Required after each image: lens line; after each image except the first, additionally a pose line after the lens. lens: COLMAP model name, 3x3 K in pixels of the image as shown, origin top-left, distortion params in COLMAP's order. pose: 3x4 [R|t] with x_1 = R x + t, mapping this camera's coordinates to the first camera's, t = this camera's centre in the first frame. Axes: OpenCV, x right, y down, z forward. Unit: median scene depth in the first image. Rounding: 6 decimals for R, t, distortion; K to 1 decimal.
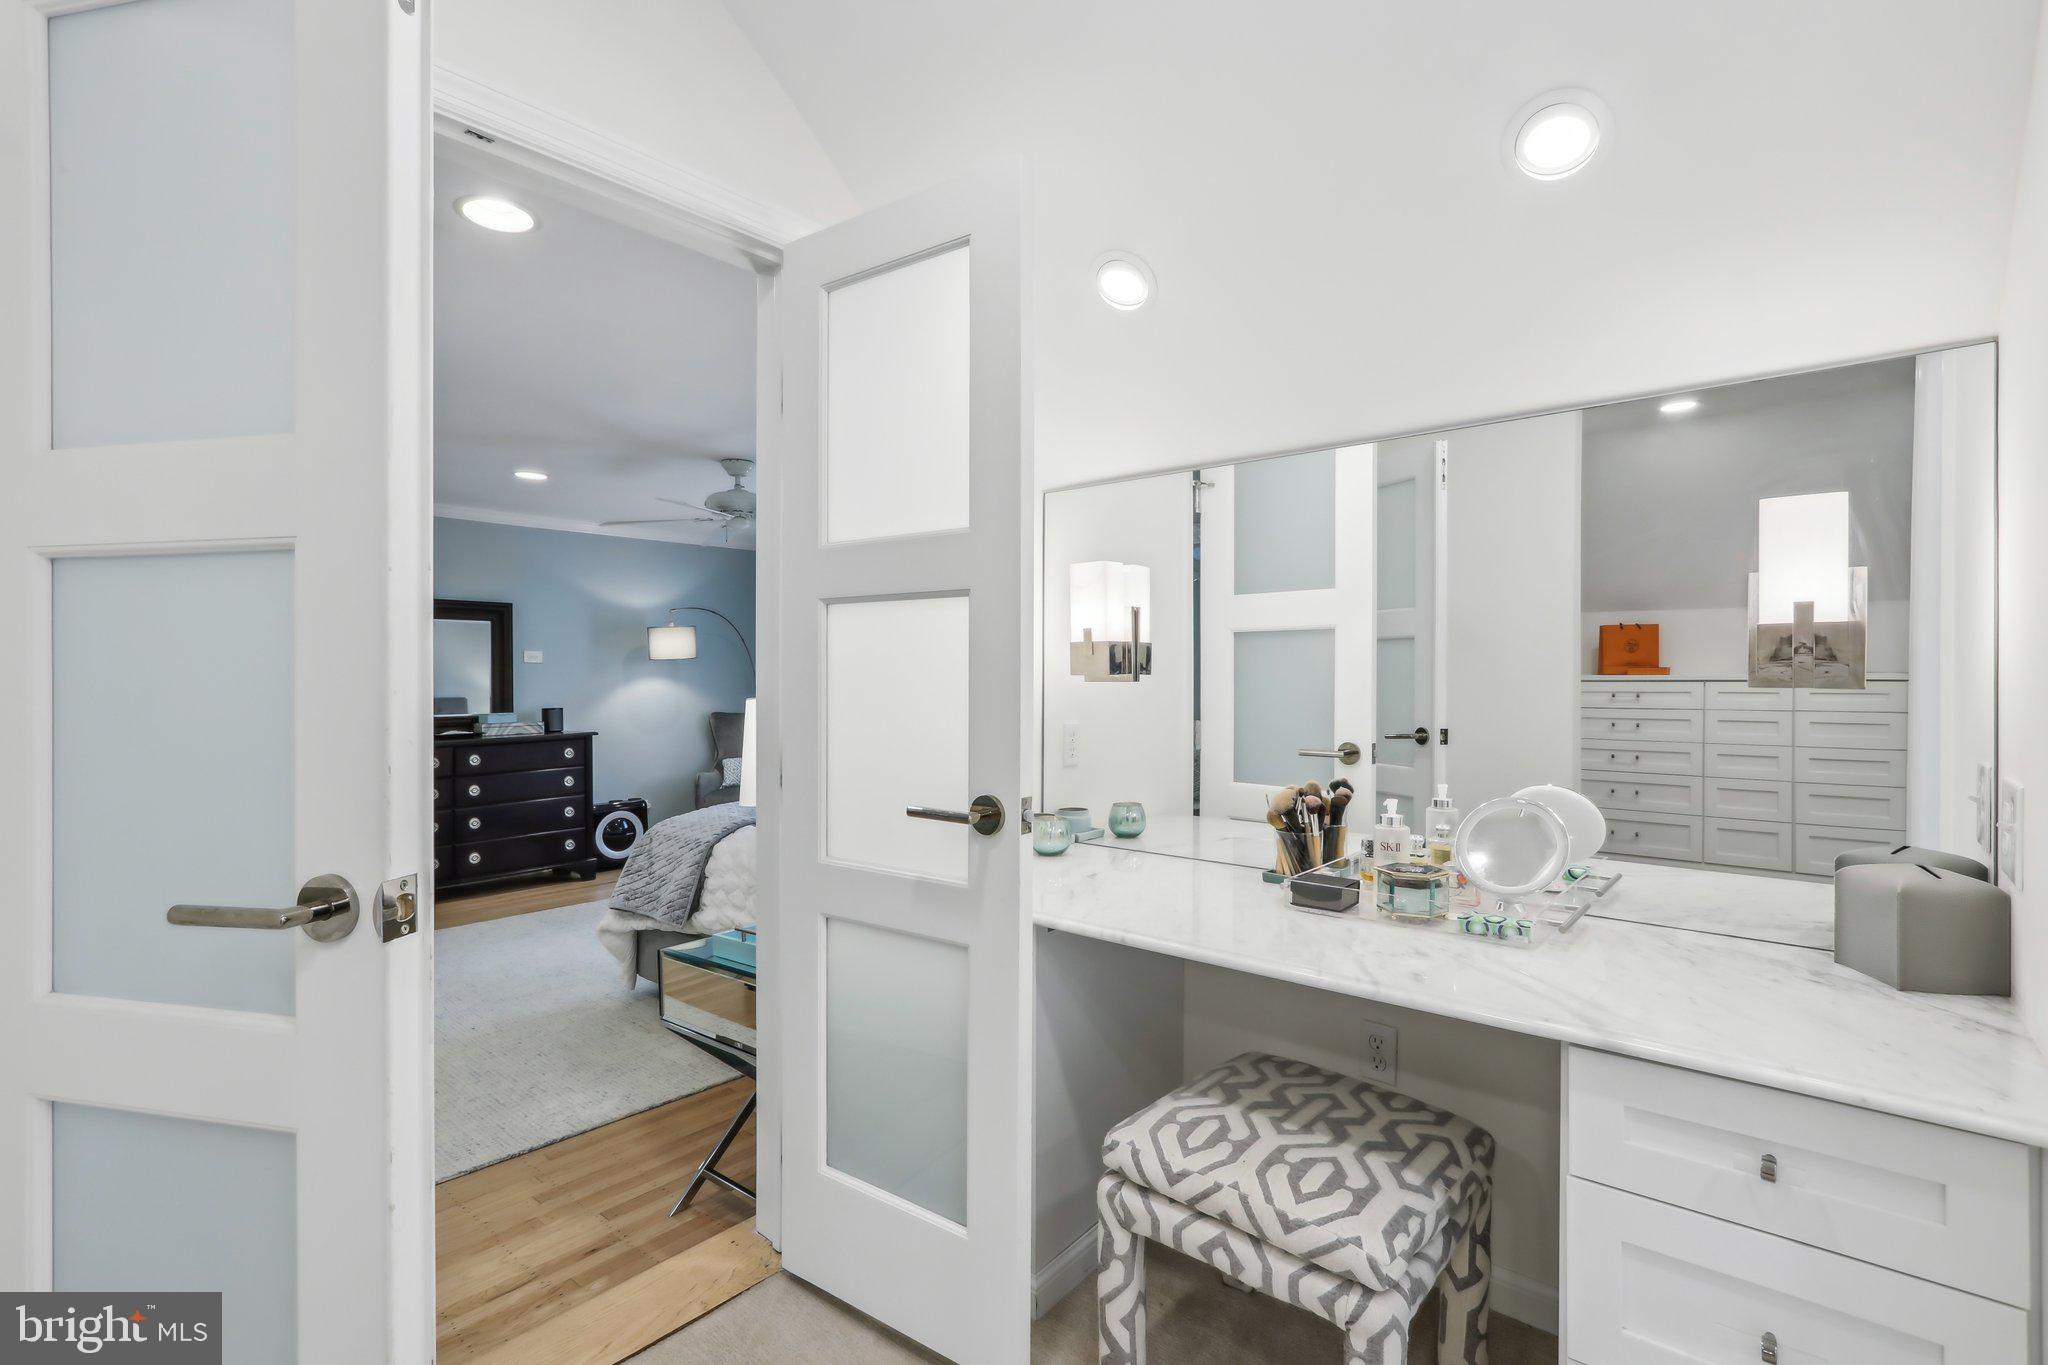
lens RADIAL K [[956.0, 0, 1018.7], [0, 956.0, 669.8], [0, 0, 1]] dist [-0.006360, -0.000604]
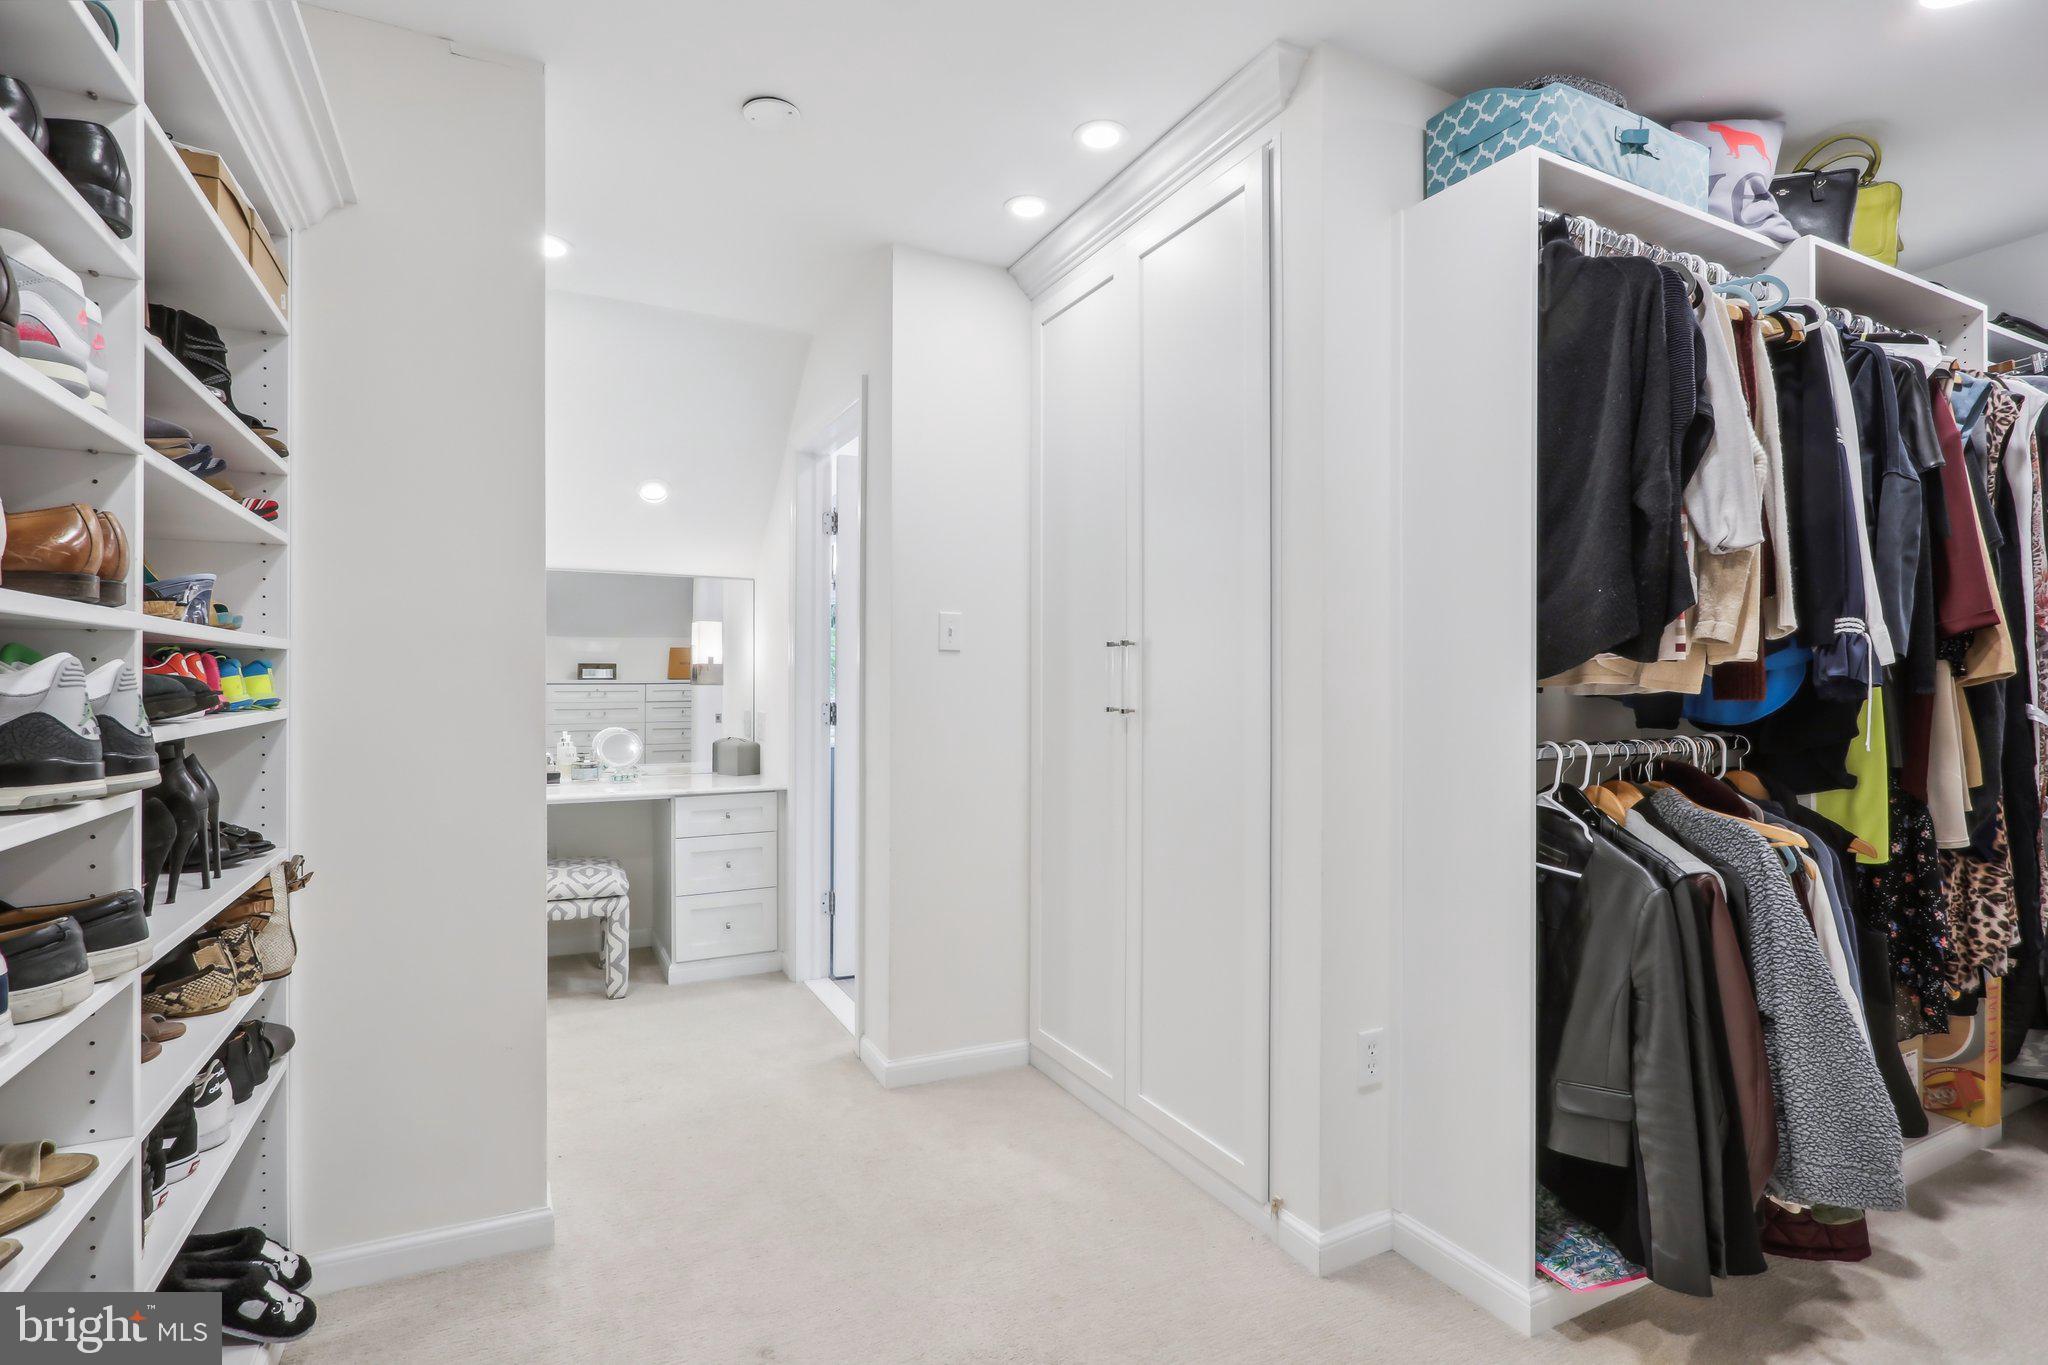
lens RADIAL K [[956.0, 0, 1018.3], [0, 956.0, 679.8], [0, 0, 1]] dist [-0.006360, -0.000604]
pose [[0.369561, 0.005305, 0.929191, -1.731405], [0.007998, 0.999928, -0.008890, 0.038626], [-0.929172, 0.010718, 0.369492, -1.091513]]
